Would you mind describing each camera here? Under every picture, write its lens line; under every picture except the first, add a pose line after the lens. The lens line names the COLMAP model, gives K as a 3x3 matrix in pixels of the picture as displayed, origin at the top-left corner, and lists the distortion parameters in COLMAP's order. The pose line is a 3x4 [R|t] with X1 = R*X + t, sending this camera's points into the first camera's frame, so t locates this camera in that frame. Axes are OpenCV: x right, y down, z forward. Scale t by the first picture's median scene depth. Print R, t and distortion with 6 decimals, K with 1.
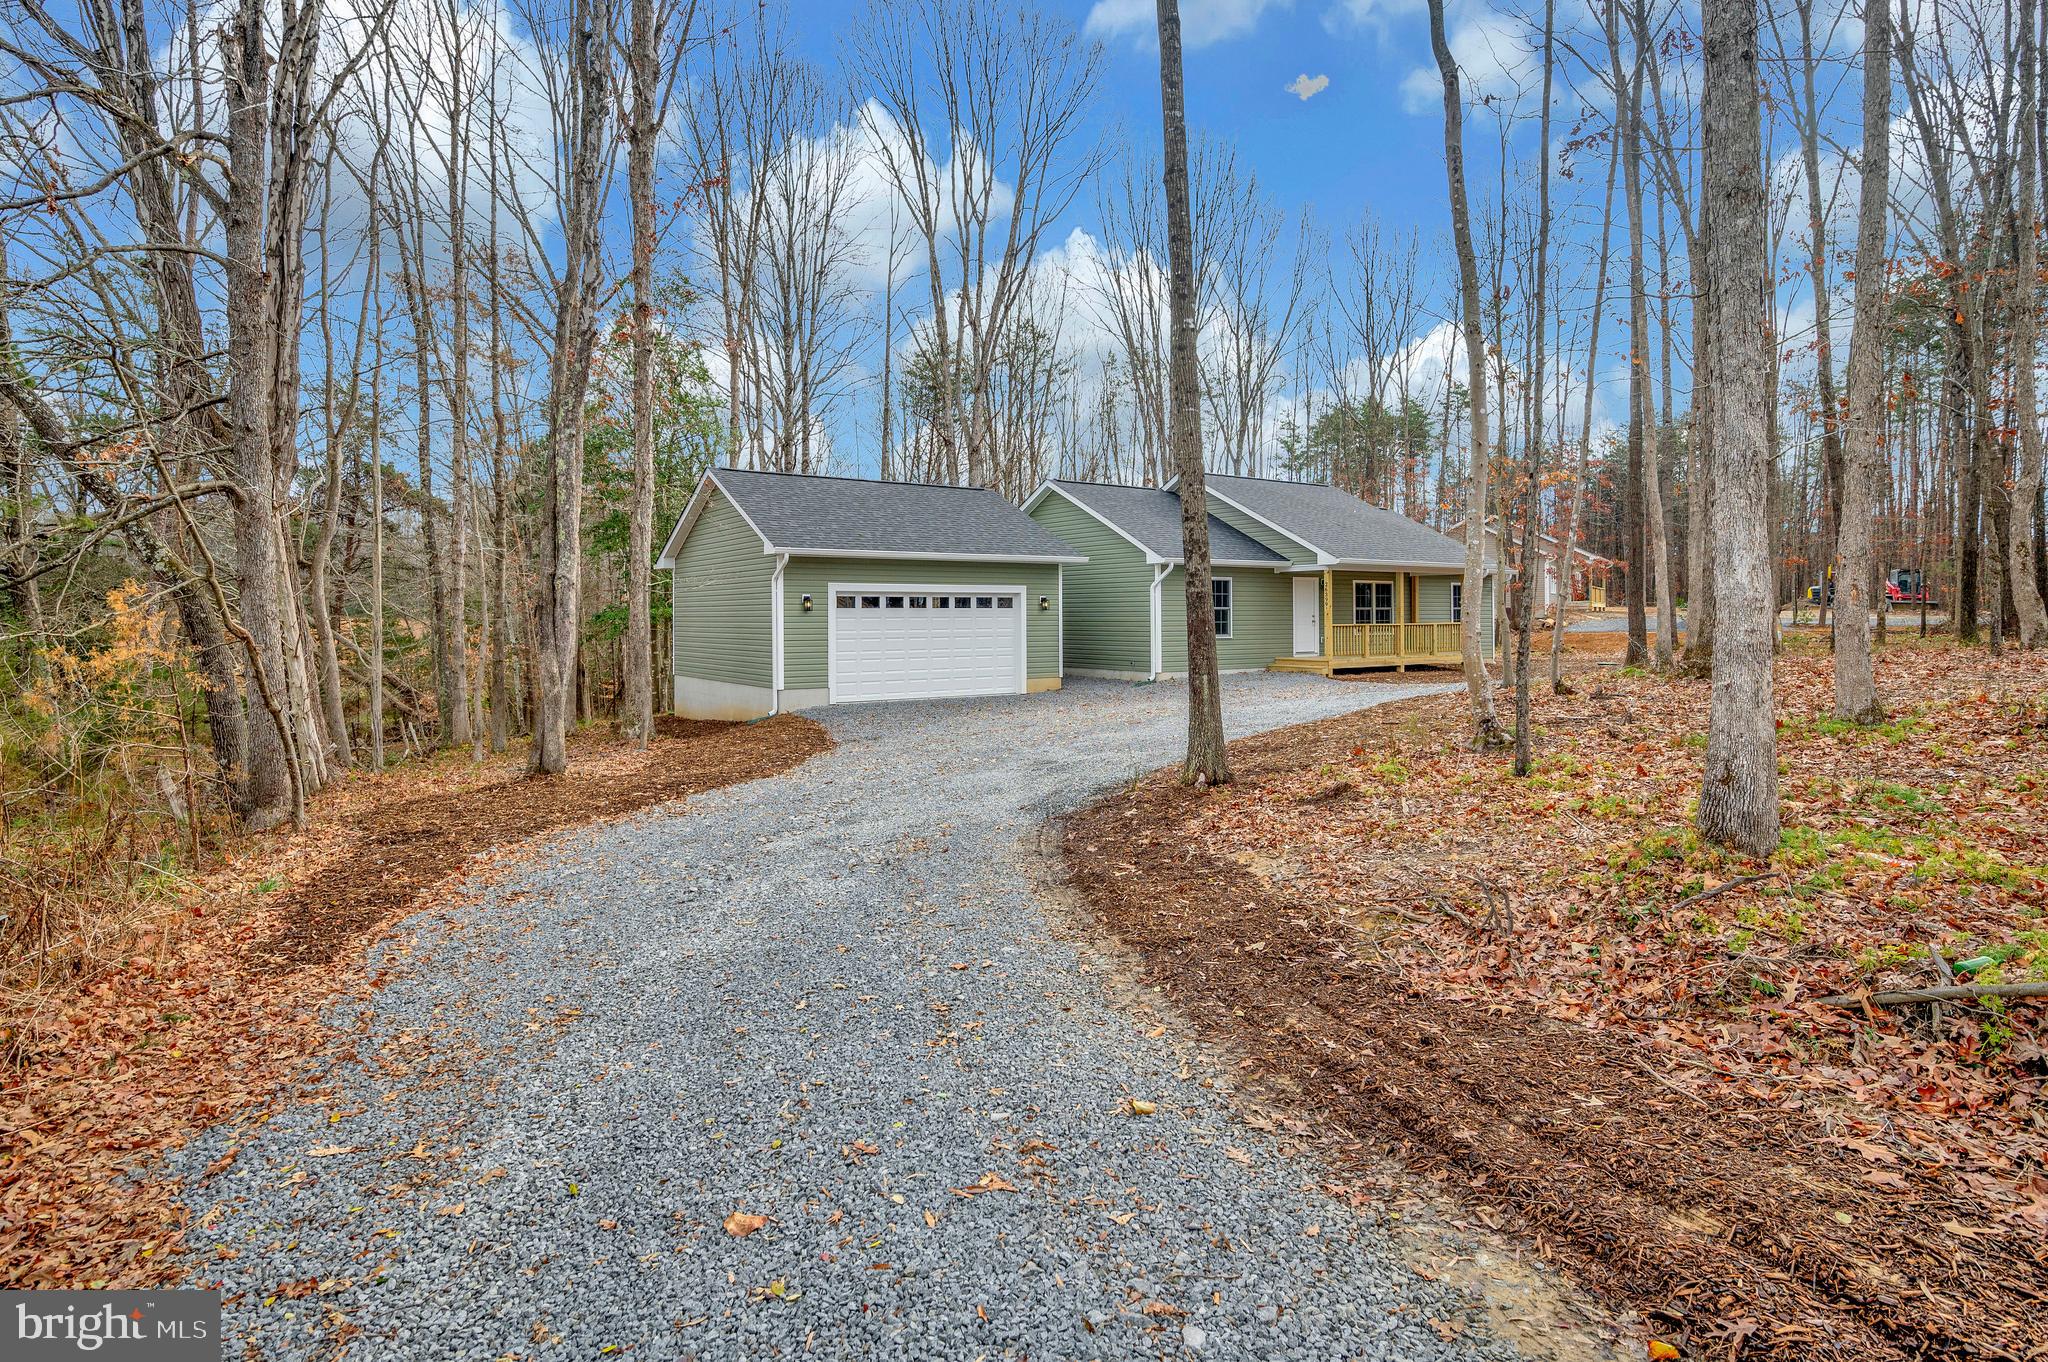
lens RADIAL K [[1069.2, 0, 1018.5], [0, 1069.2, 596.5], [0, 0, 1]] dist [0.016397, -0.000013]
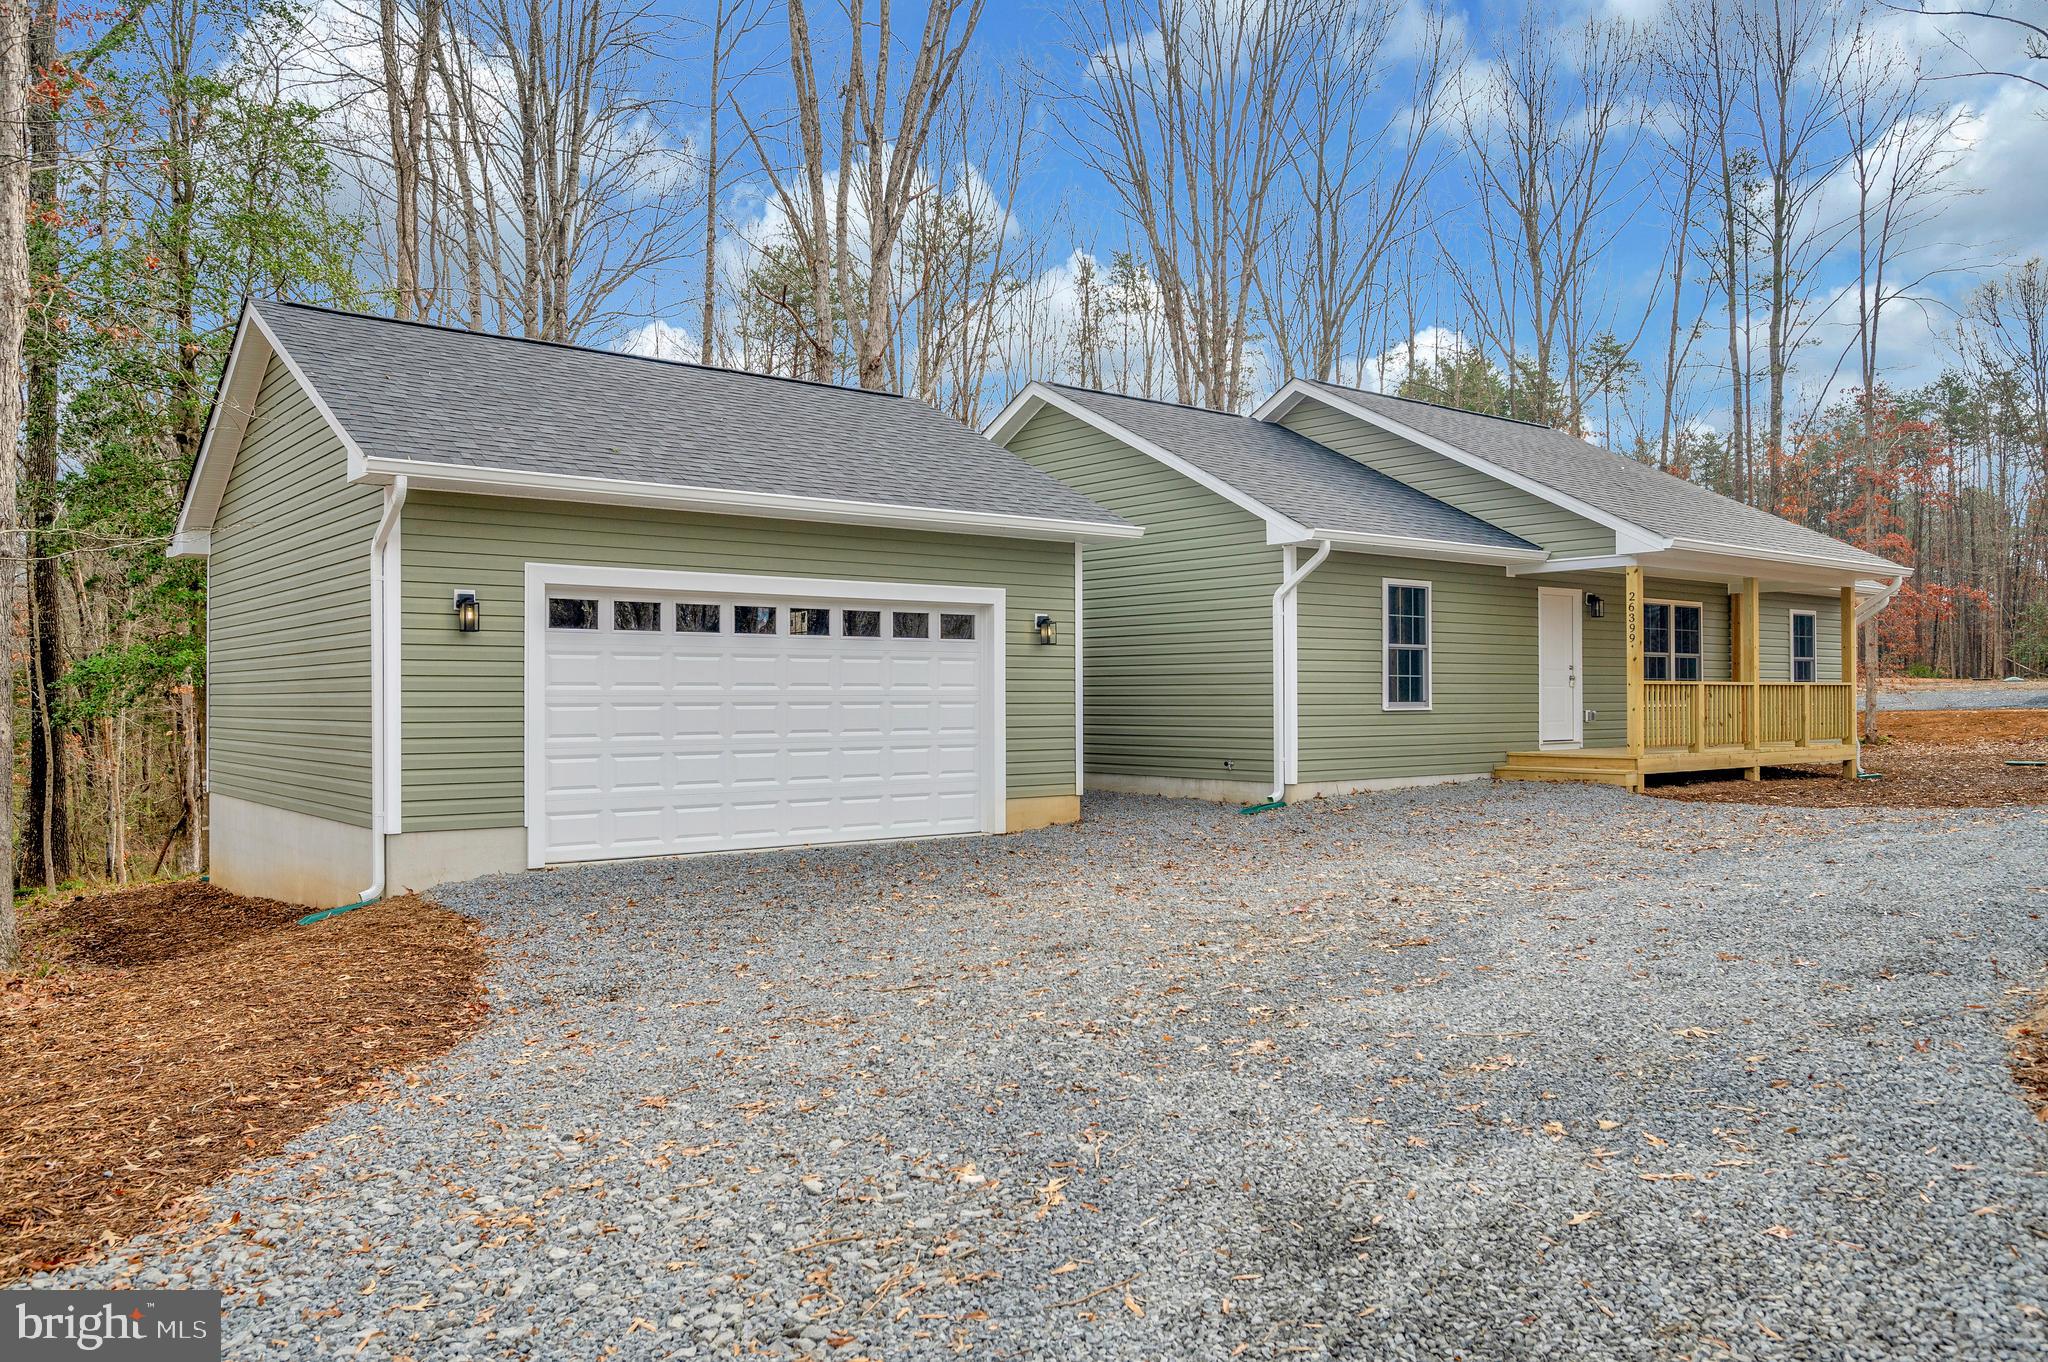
lens RADIAL K [[1491.3, 0, 1024.0], [0, 1491.3, 681.0], [0, 0, 1]] dist [0.002740, 0.003916]
pose [[0.997321, 0.002837, 0.073093, -0.029209], [-0.003364, 0.999969, 0.007093, 0.023104], [-0.073071, -0.007320, 0.997300, 0.376910]]
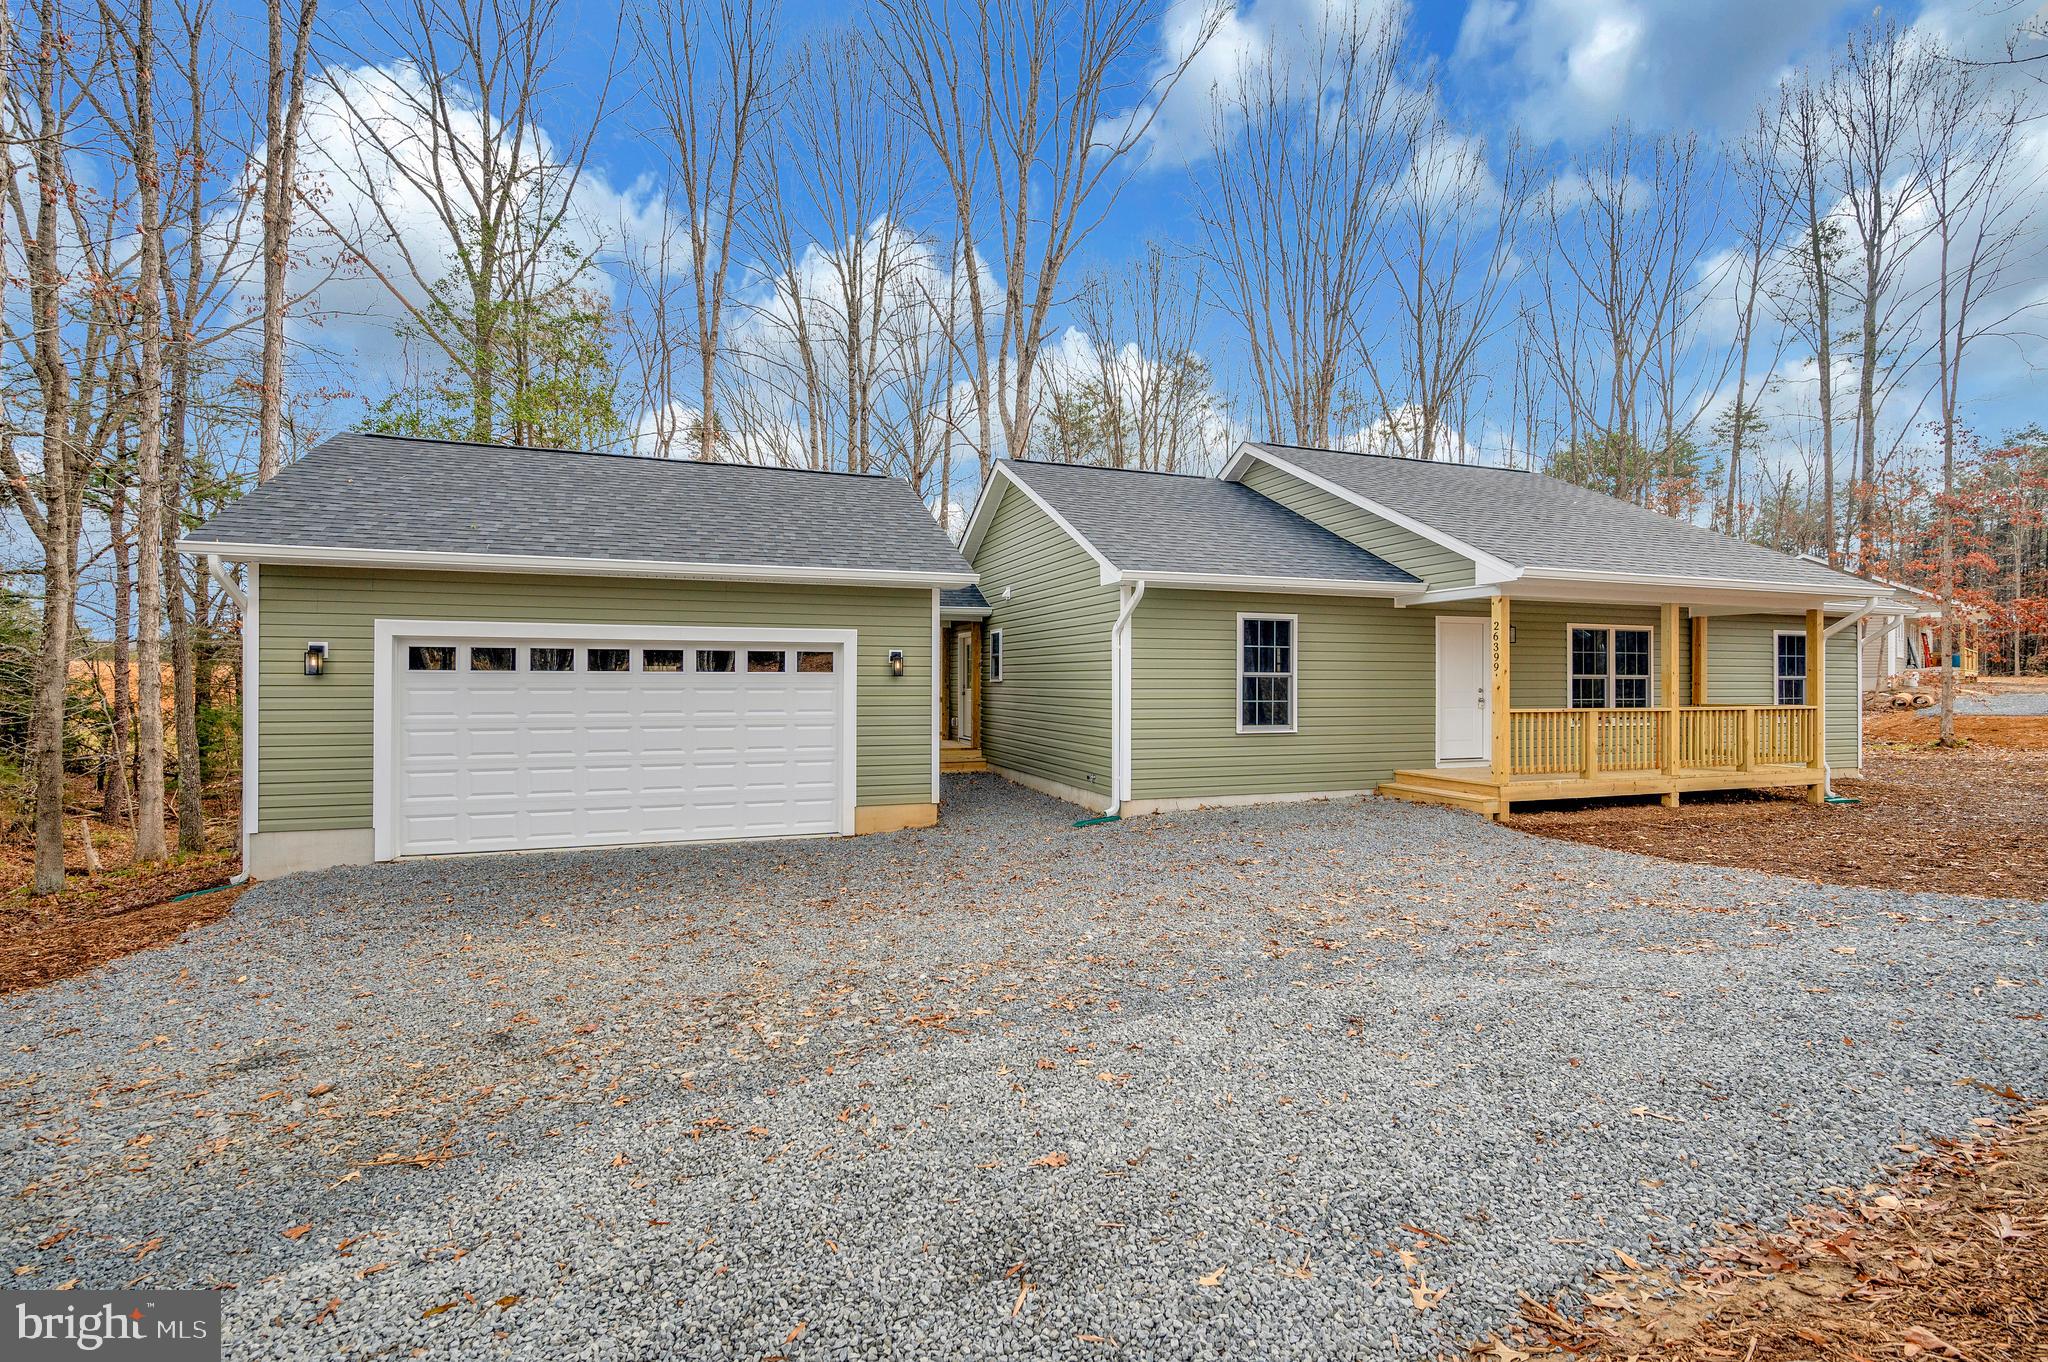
lens RADIAL K [[914.2, 0, 1024.0], [0, 914.2, 681.0], [0, 0, 1]] dist [0.001548, -0.000422]
pose [[0.966523, 0.006135, -0.256506, 0.195917], [-0.002166, 0.999874, 0.015753, 0.007865], [0.256570, -0.014670, 0.966414, 0.572781]]
